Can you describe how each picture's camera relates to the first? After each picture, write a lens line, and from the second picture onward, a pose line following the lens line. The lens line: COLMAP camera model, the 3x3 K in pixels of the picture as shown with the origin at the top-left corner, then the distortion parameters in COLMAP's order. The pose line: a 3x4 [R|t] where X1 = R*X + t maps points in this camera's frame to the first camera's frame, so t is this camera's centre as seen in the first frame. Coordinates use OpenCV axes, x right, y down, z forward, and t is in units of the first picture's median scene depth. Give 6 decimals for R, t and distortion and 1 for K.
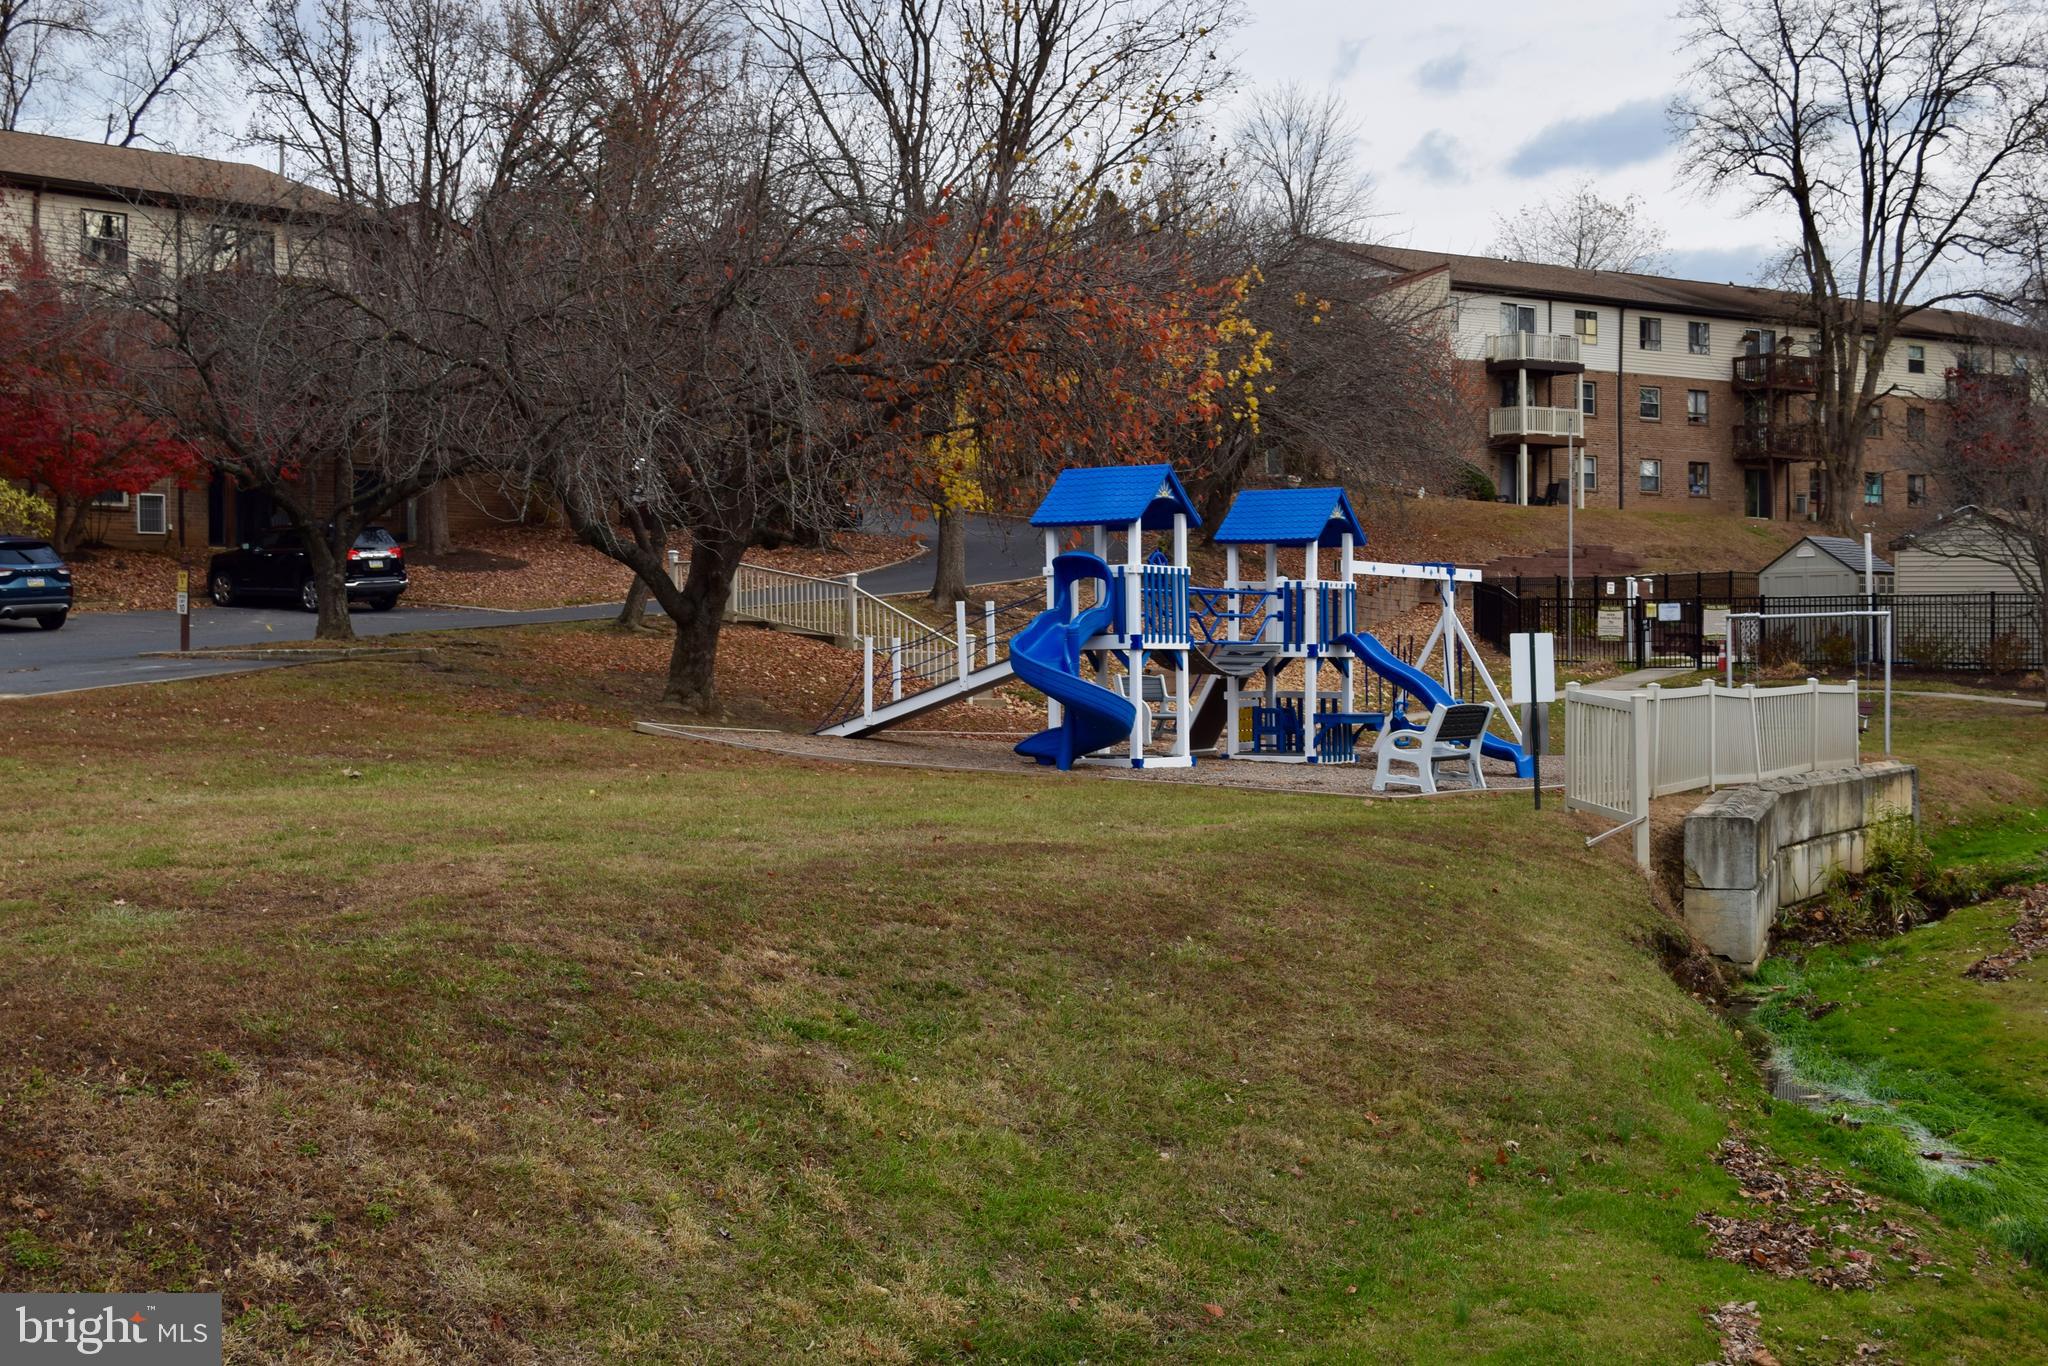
lens RADIAL K [[2851.0, 0, 1024.0], [0, 2851.0, 683.0], [0, 0, 1]] dist [-0.009206, 0.045778]
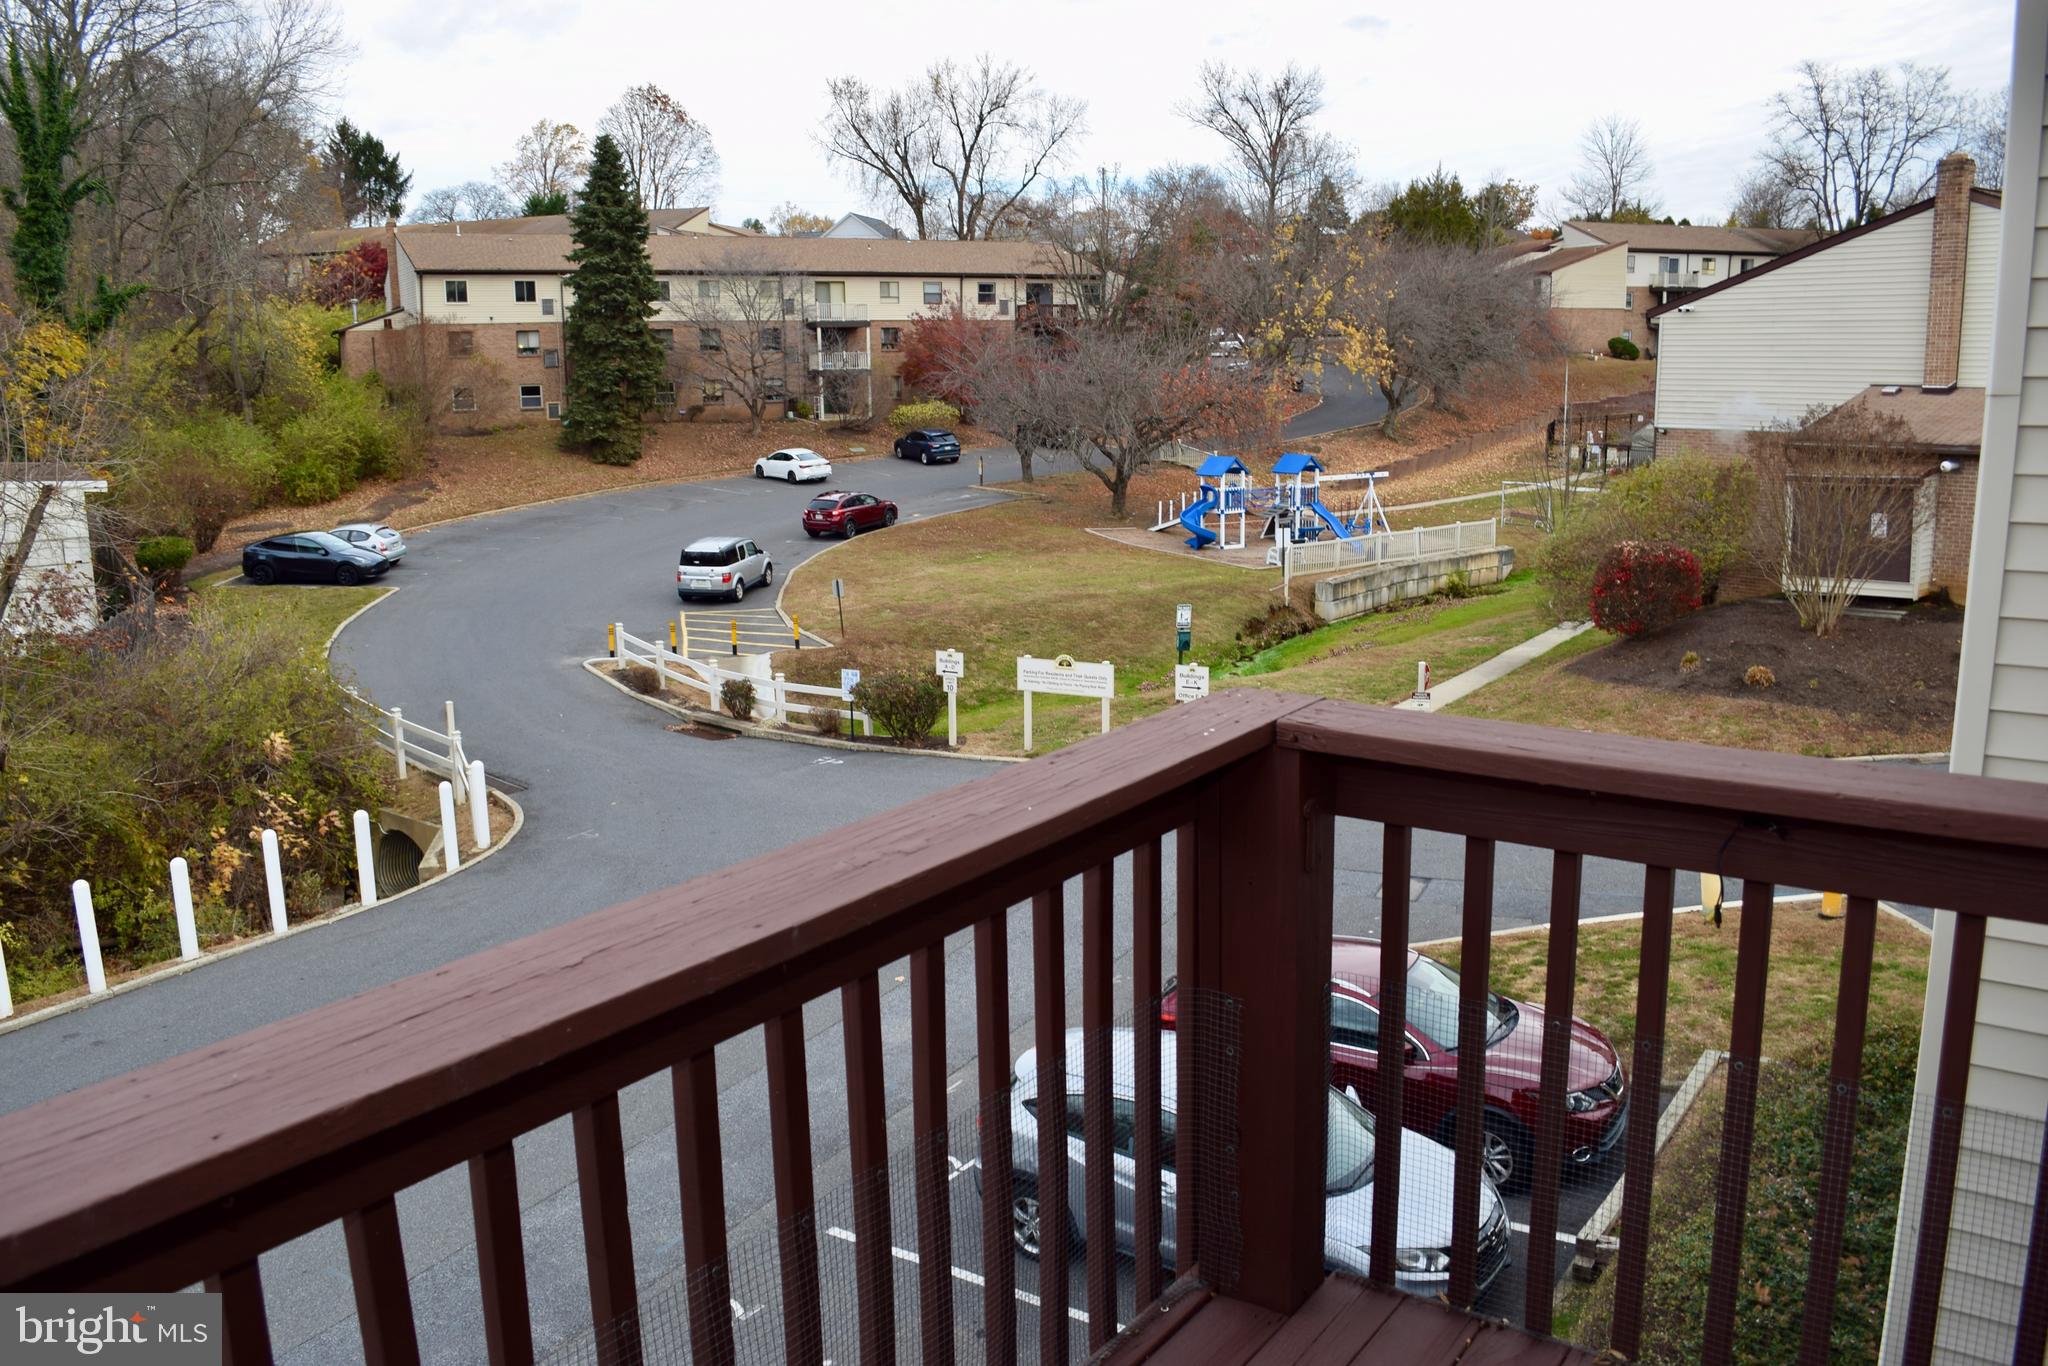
lens RADIAL K [[1595.5, 0, 1024.0], [0, 1595.5, 683.0], [0, 0, 1]] dist [-0.087627, 0.004270]
pose [[0.941520, 0.061299, -0.331335, 0.127257], [0.003604, 0.981426, 0.191809, -0.049575], [0.336938, -0.181786, 0.923811, -0.238929]]
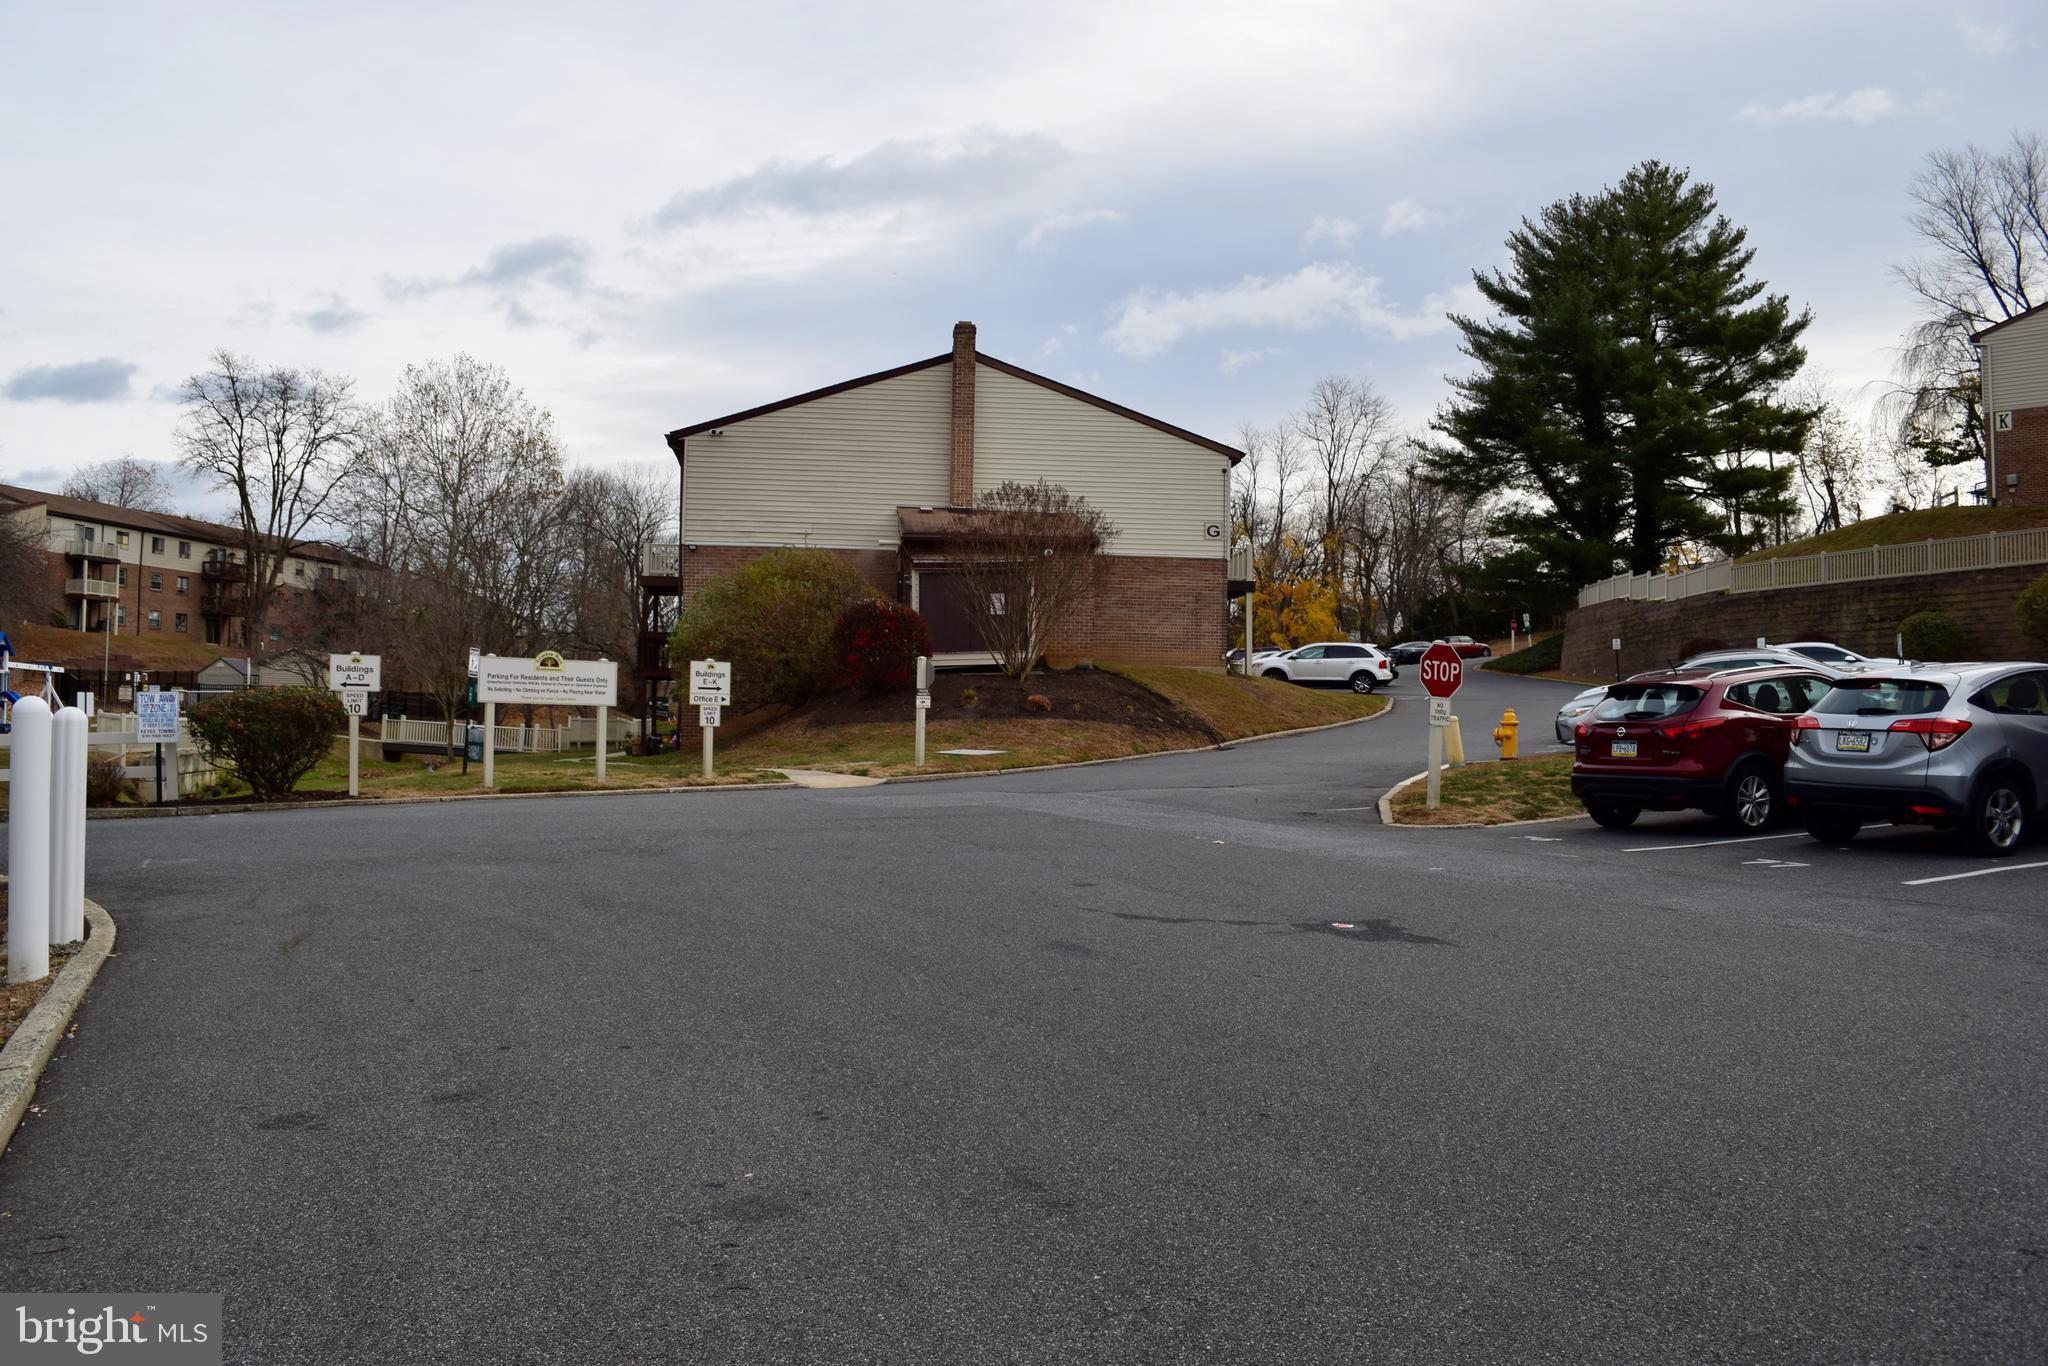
lens RADIAL K [[1595.5, 0, 1024.0], [0, 1595.5, 683.0], [0, 0, 1]] dist [-0.087627, 0.004270]
pose [[0.749551, 0.040694, 0.660694, -0.032279], [-0.016595, 0.998950, -0.042701, 0.005435], [-0.661738, 0.021042, 0.749439, -0.179920]]
